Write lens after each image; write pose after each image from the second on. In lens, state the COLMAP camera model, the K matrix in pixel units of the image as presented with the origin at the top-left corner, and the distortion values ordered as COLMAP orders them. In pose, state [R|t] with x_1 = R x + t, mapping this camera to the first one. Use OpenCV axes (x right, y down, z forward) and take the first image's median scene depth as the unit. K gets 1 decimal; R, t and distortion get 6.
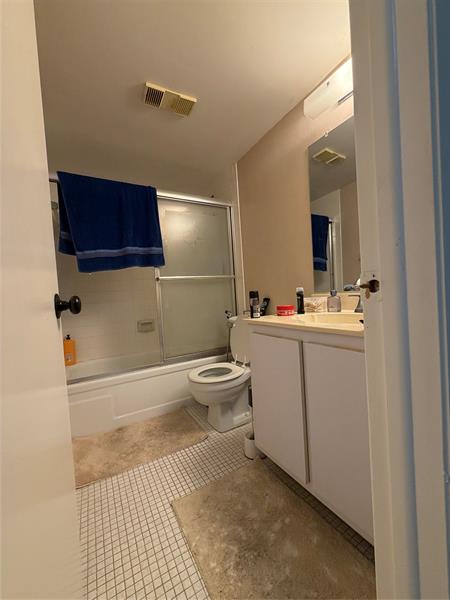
lens RADIAL K [[241.0, 0, 226.8], [0, 241.0, 301.0], [0, 0, 1]] dist [-0.003312, -0.000018]
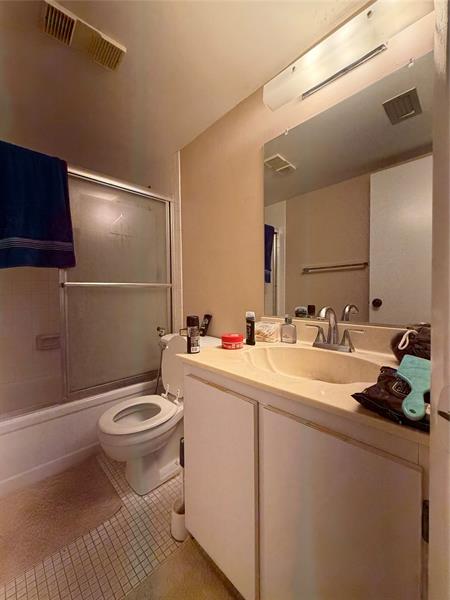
lens RADIAL K [[241.0, 0, 225.8], [0, 241.0, 298.2], [0, 0, 1]] dist [-0.003312, -0.000018]
pose [[0.969508, 0.045339, 0.240830, 0.020525], [-0.041935, 0.998935, -0.019244, -0.059947], [-0.241446, 0.008558, 0.970376, 0.174376]]
